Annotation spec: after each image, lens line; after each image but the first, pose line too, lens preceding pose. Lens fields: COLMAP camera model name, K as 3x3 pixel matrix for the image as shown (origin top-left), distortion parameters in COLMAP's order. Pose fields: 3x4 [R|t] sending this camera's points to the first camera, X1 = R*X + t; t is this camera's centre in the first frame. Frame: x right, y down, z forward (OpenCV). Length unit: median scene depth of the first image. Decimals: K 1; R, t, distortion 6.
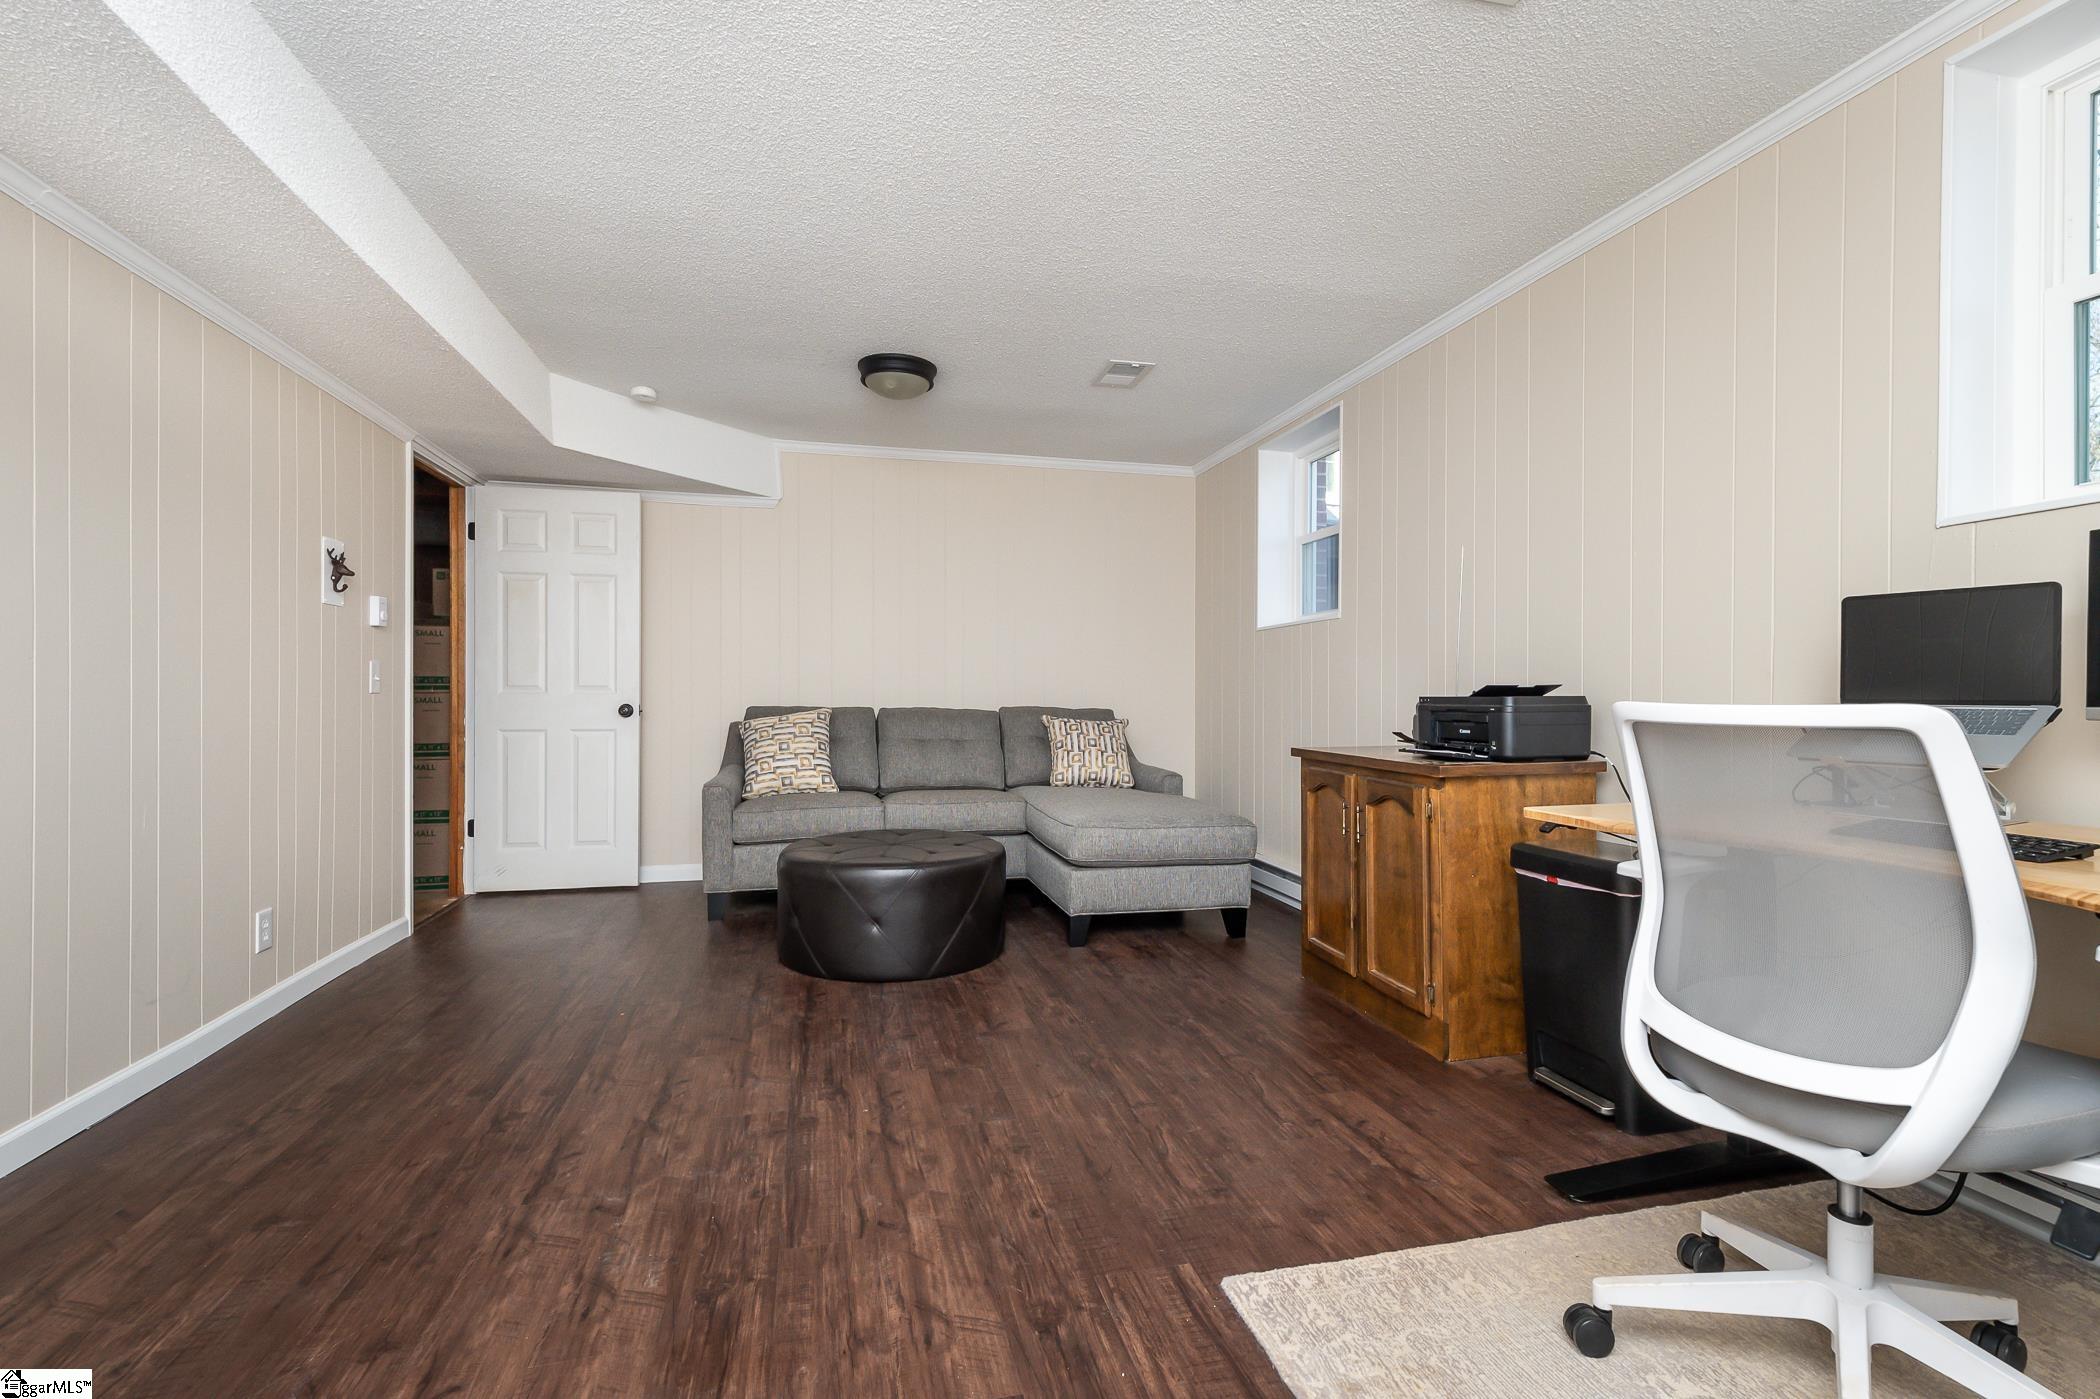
lens RADIAL K [[938.5, 0, 1053.6], [0, 938.5, 694.8], [0, 0, 1]] dist [0.012293, 0.000593]
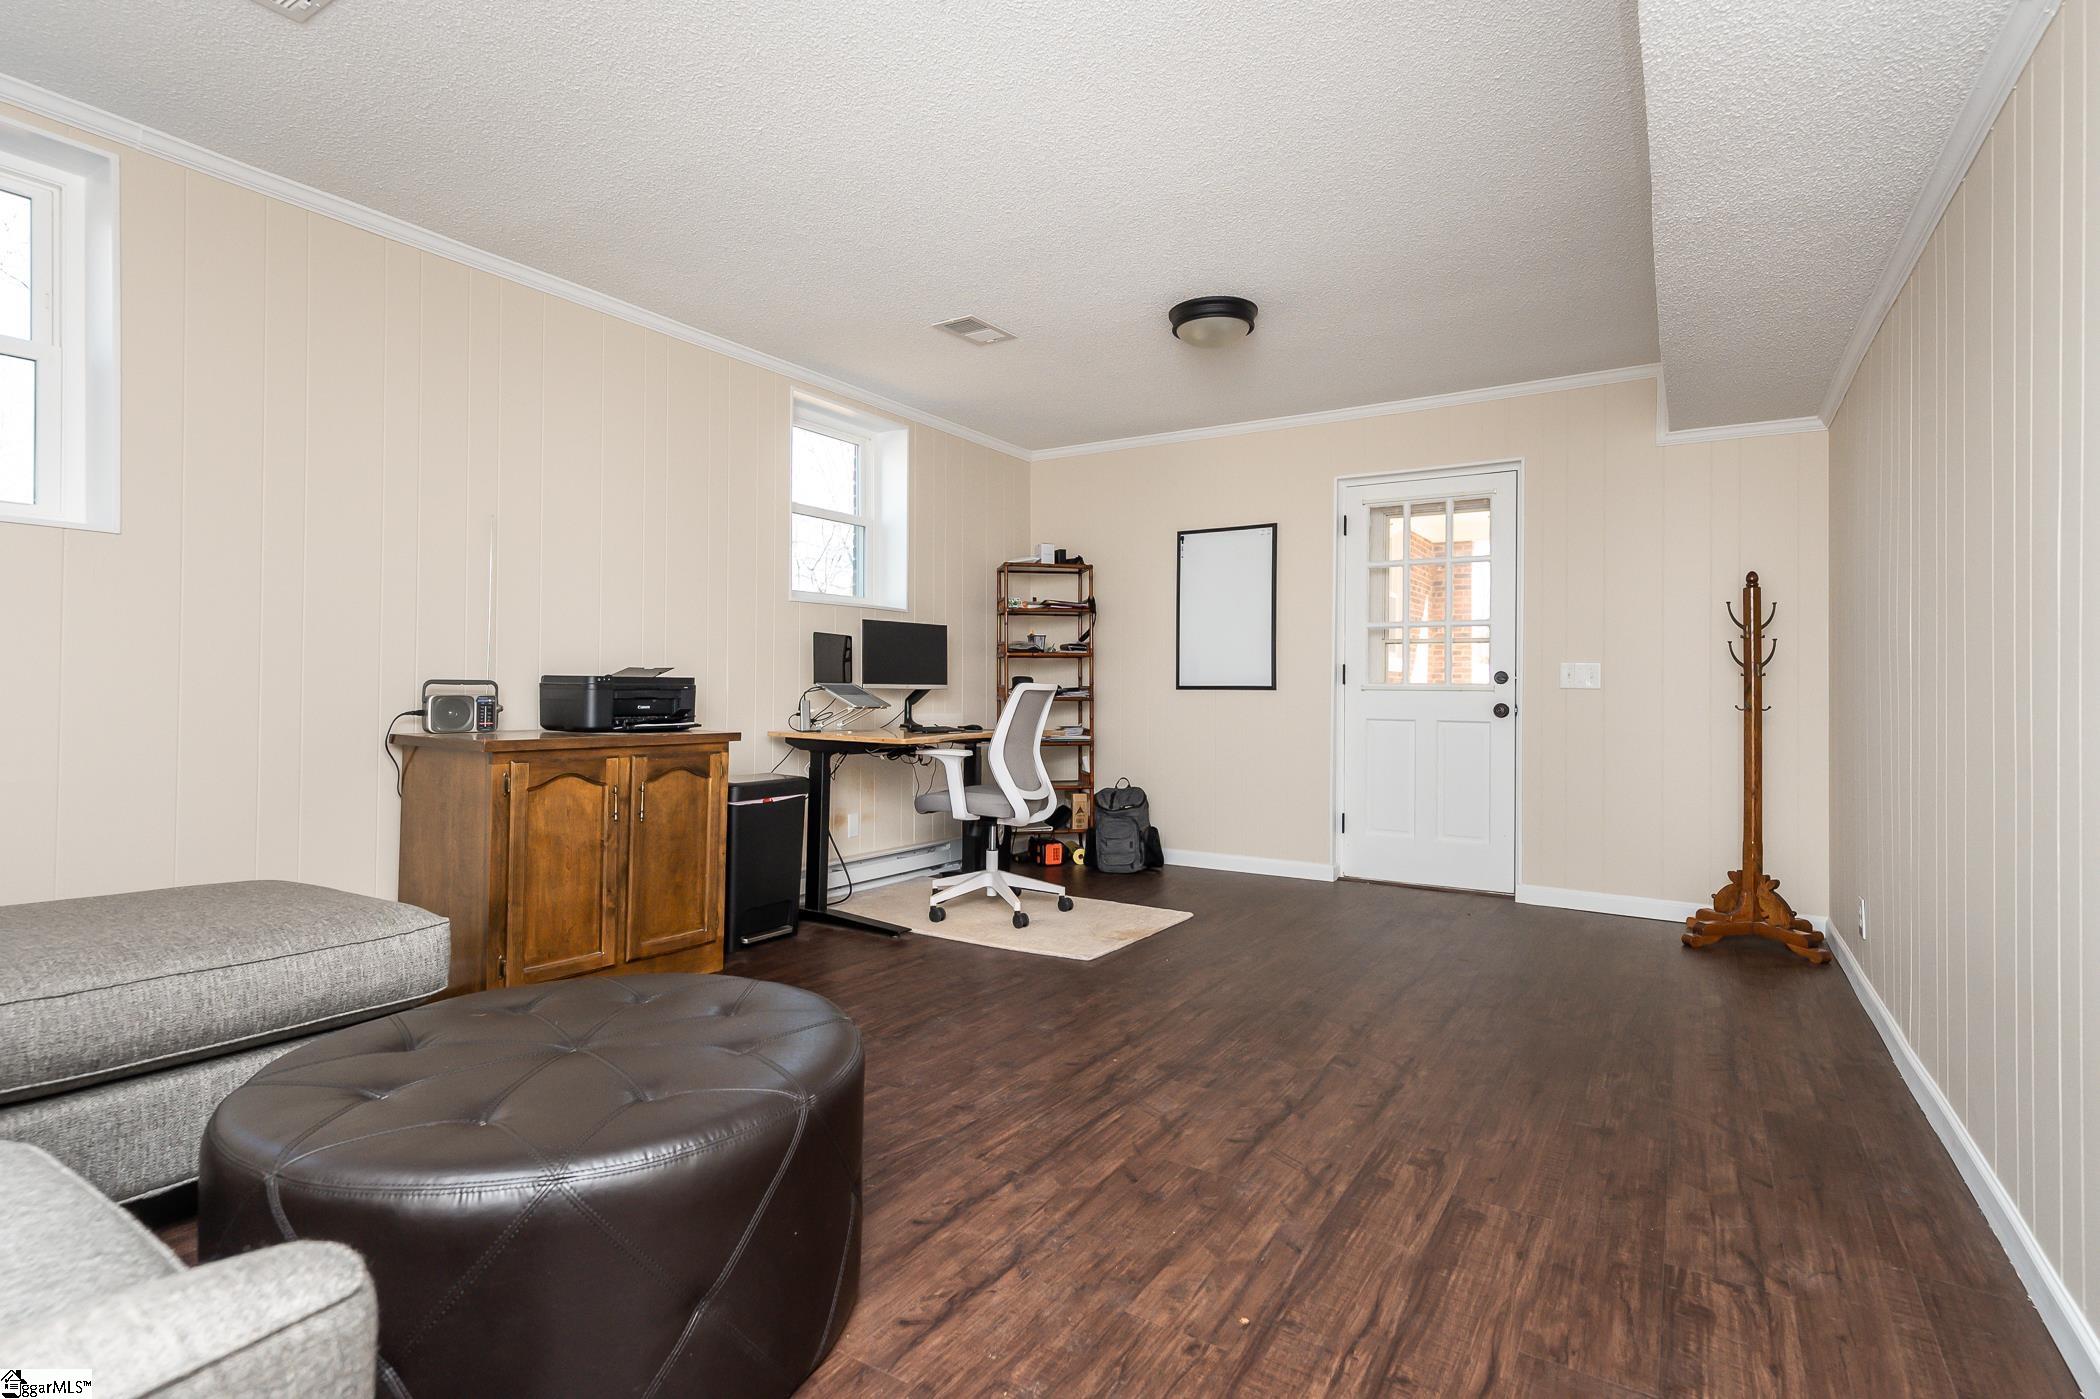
lens RADIAL K [[1012.1, 0, 1053.4], [0, 1012.1, 688.1], [0, 0, 1]] dist [0.005828, 0.001501]
pose [[-0.687649, -0.007944, 0.726000, -1.021625], [-0.008529, 0.999960, 0.002863, 0.009855], [-0.725993, -0.004223, -0.687689, 1.905525]]
